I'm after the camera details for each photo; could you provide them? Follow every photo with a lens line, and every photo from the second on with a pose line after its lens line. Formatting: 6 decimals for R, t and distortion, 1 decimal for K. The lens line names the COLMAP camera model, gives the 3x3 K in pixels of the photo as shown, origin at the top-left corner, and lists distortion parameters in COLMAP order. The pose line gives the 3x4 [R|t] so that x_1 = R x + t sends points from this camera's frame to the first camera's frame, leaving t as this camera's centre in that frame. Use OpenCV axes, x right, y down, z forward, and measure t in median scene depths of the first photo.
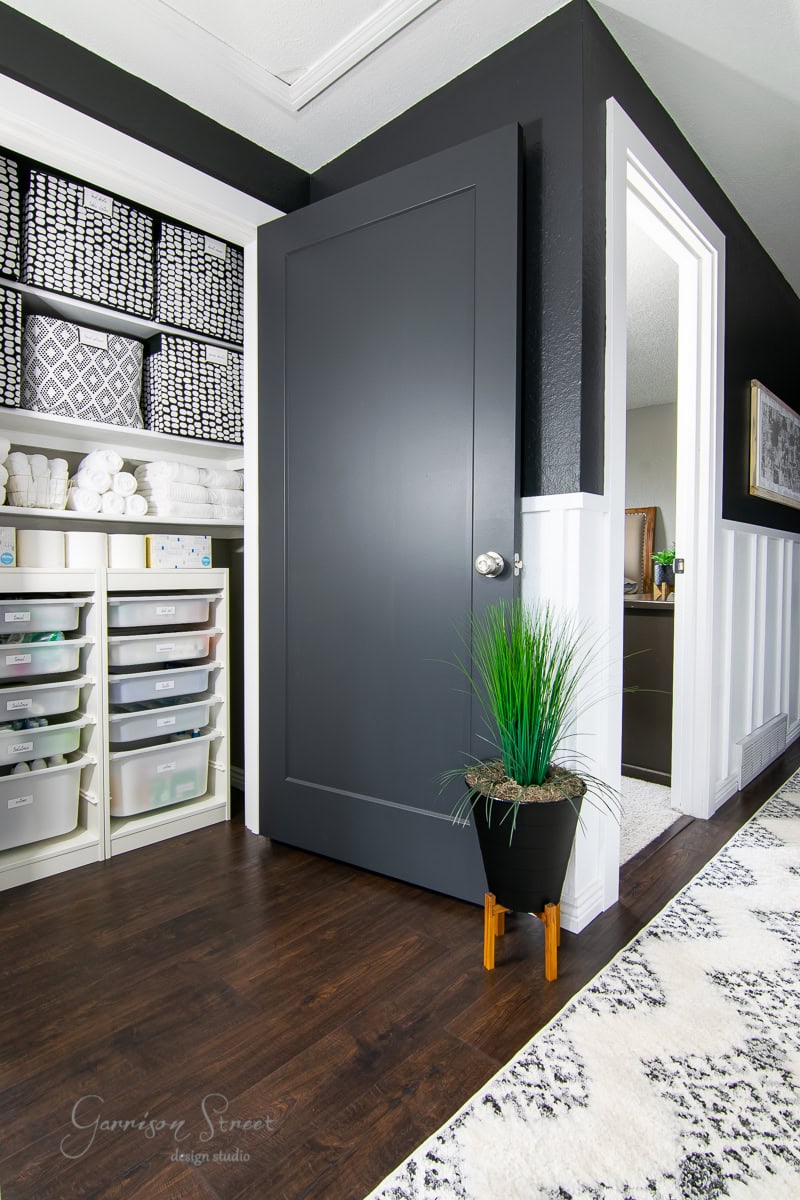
lens RADIAL K [[637.1, 0, 390.9], [0, 637.1, 596.8], [0, 0, 1]] dist [-0.014506, -0.002731]
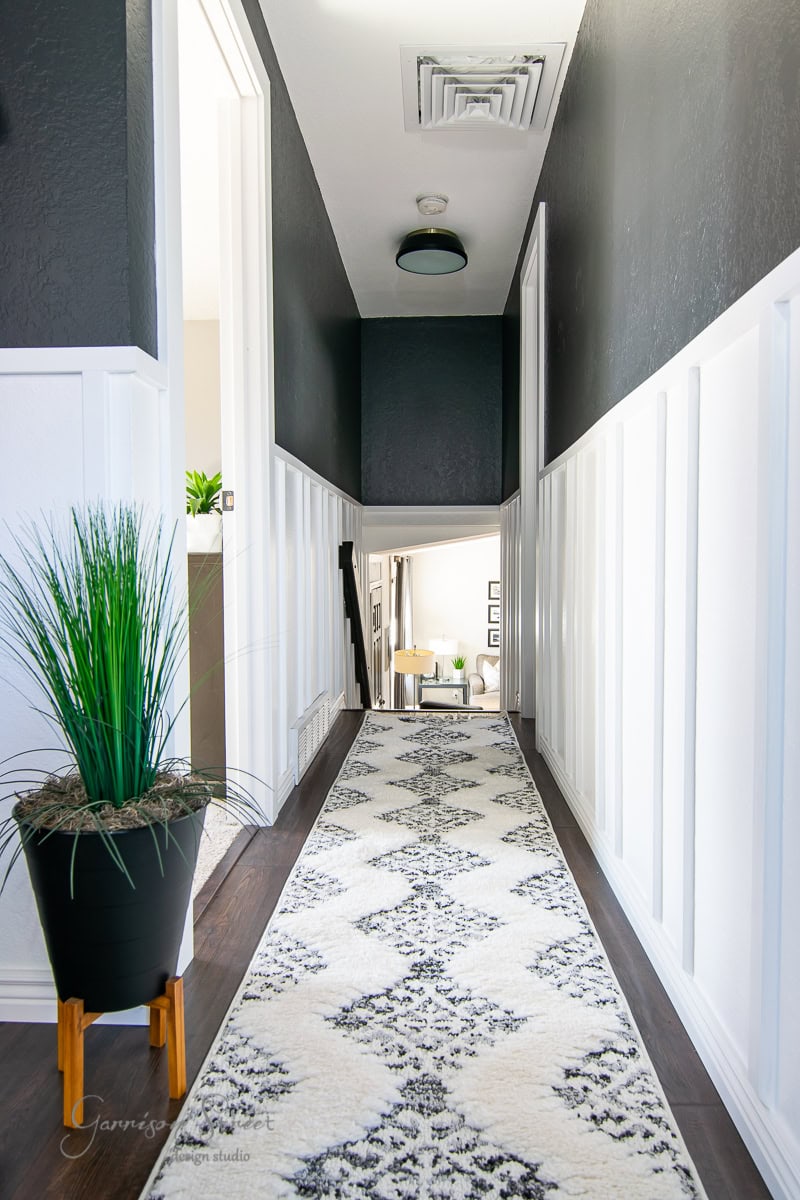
lens RADIAL K [[817.9, 0, 400.6], [0, 817.9, 597.8], [0, 0, 1]] dist [0.006120, -0.022238]
pose [[0.753543, -0.033750, 0.656531, -0.051599], [0.031007, 0.999394, 0.015786, 0.084494], [-0.656667, 0.008461, 0.754133, 0.186678]]
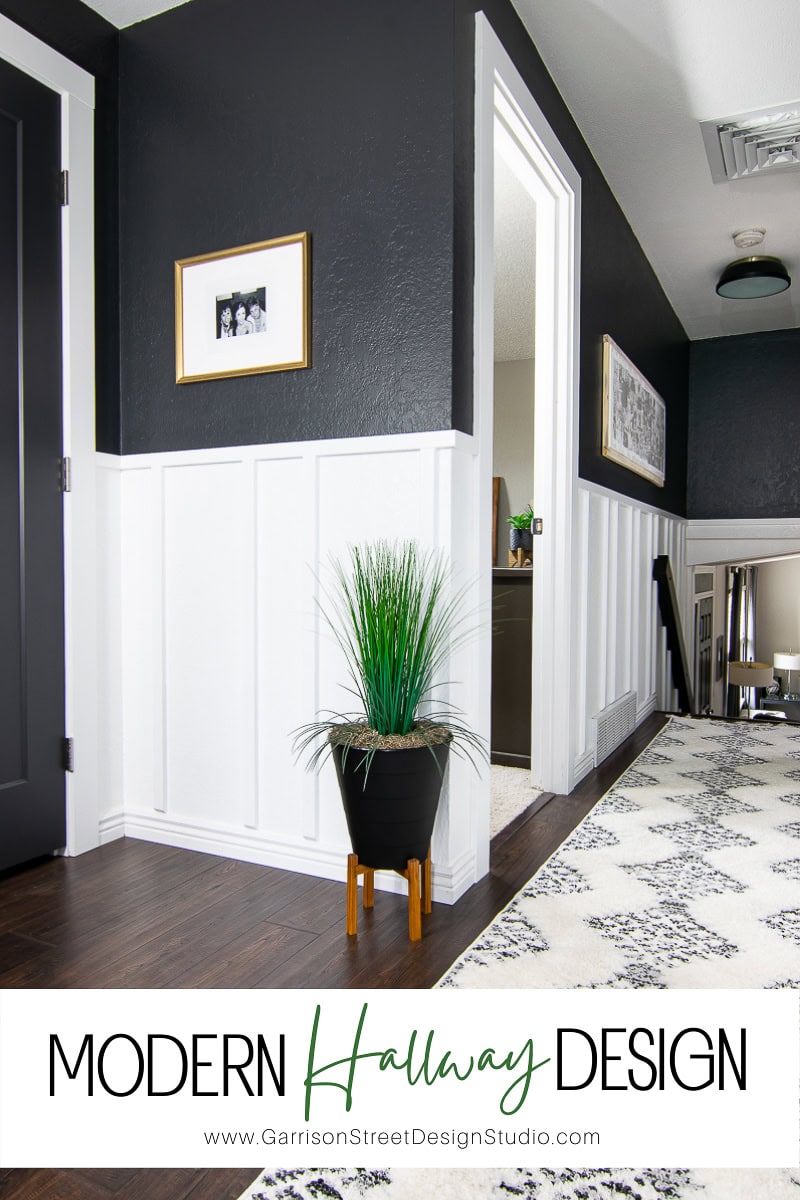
lens RADIAL K [[797.6, 0, 400.0], [0, 797.6, 600.0], [0, 0, 1]] dist [0.003241, -0.023358]
pose [[0.958440, -0.008719, 0.285162, -0.110389], [0.008240, 0.999962, 0.002882, 0.079720], [-0.285176, -0.000412, 0.958475, -0.099541]]
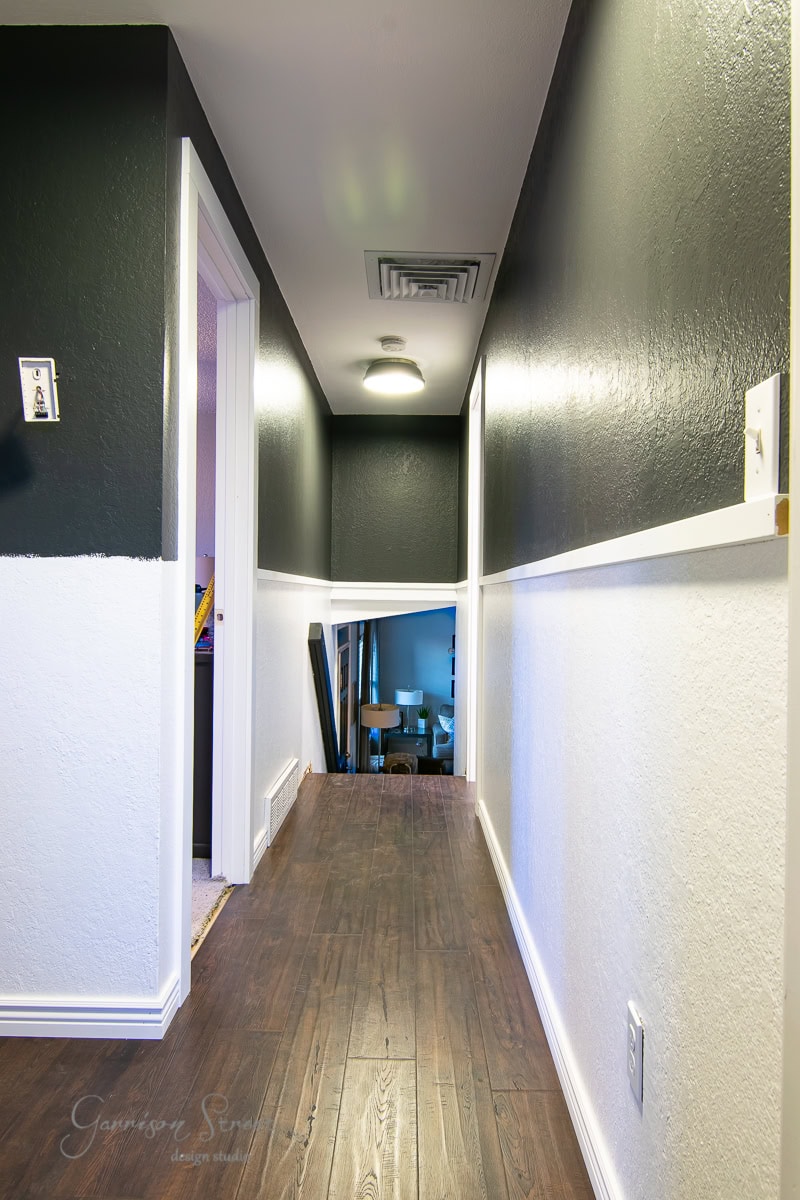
lens RADIAL K [[817.9, 0, 400.6], [0, 817.9, 597.8], [0, 0, 1]] dist [0.006120, -0.022238]
pose [[0.731259, 0.006699, 0.682067, -0.255055], [0.016966, 0.999464, -0.028006, -0.057293], [-0.681889, 0.032052, 0.730753, -0.102164]]
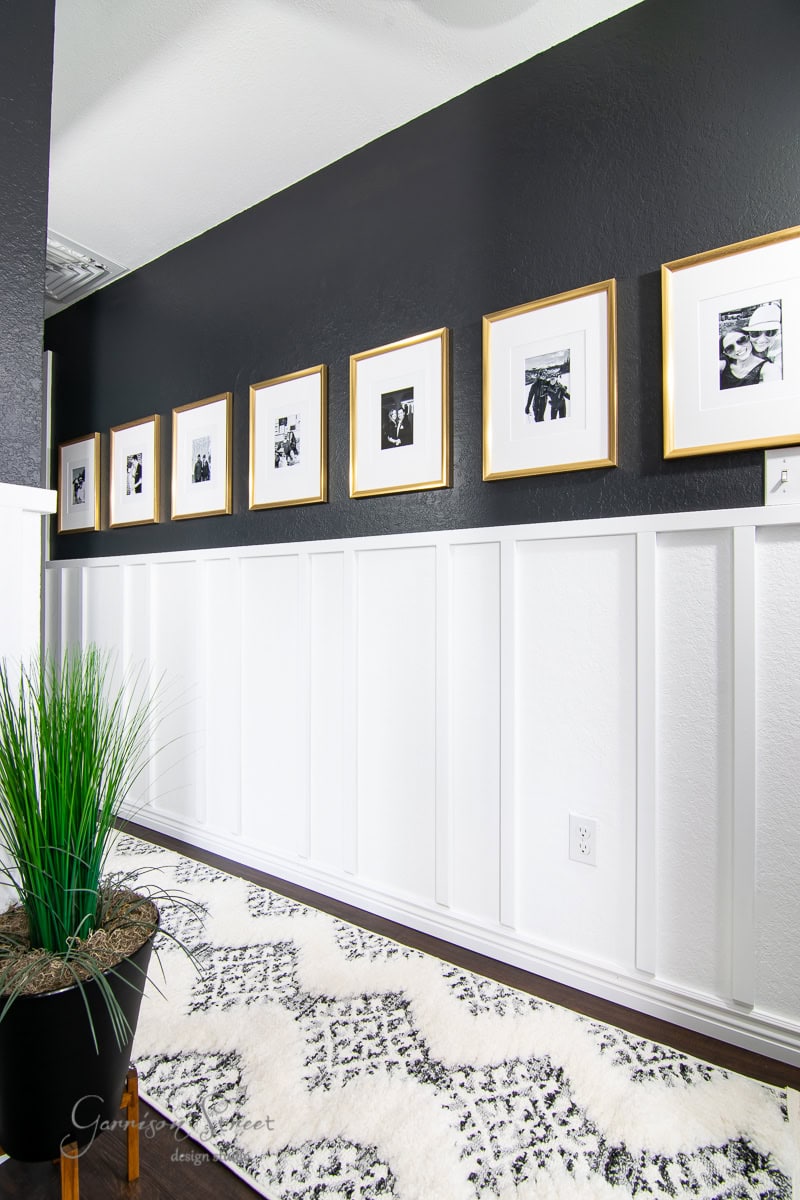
lens RADIAL K [[580.6, 0, 400.0], [0, 580.6, 600.0], [0, 0, 1]] dist [-0.001757, -0.006890]
pose [[-0.171663, 0.002543, 0.985152, -0.387556], [0.039344, 0.999217, 0.004276, -0.030143], [-0.984370, 0.039494, -0.171629, 0.713302]]
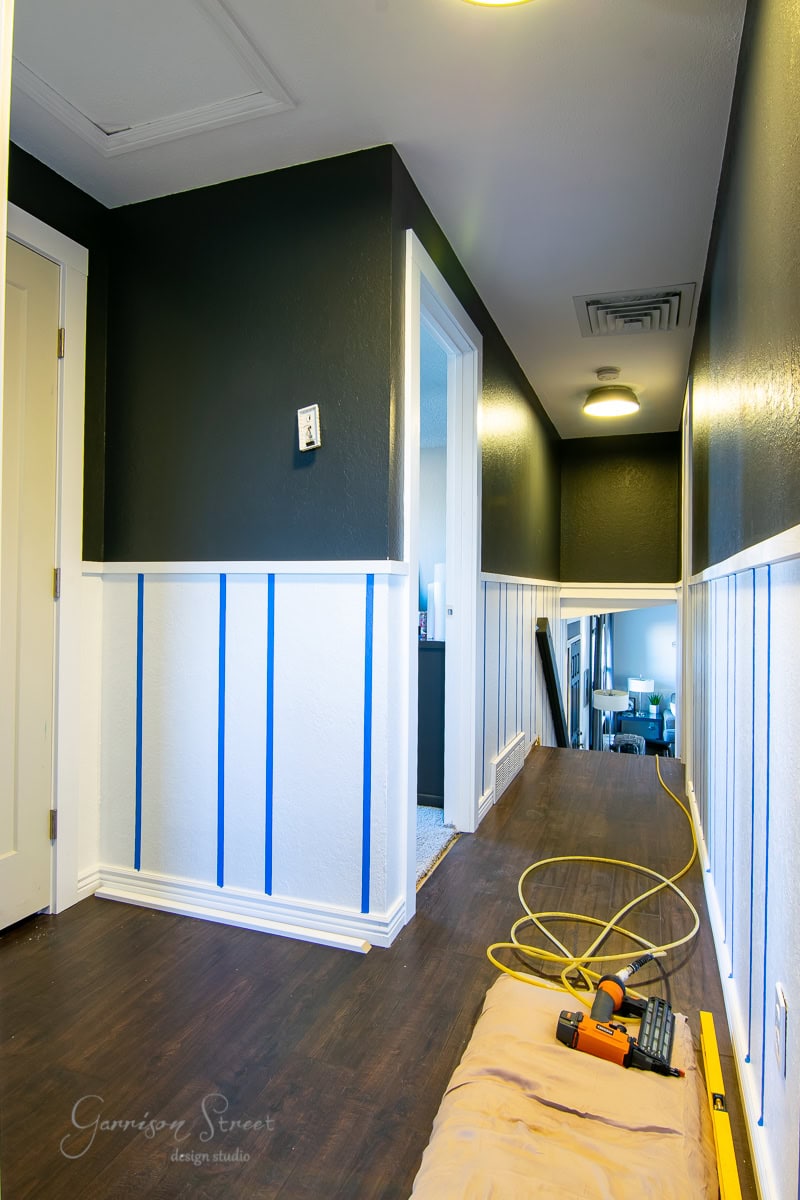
lens RADIAL K [[687.1, 0, 399.0], [0, 687.1, 589.3], [0, 0, 1]] dist [0.001188, -0.013803]
pose [[0.917099, 0.010360, 0.398526, -0.184496], [0.007231, 0.999066, -0.042612, -0.055074], [-0.398595, 0.041961, 0.916167, -0.158251]]
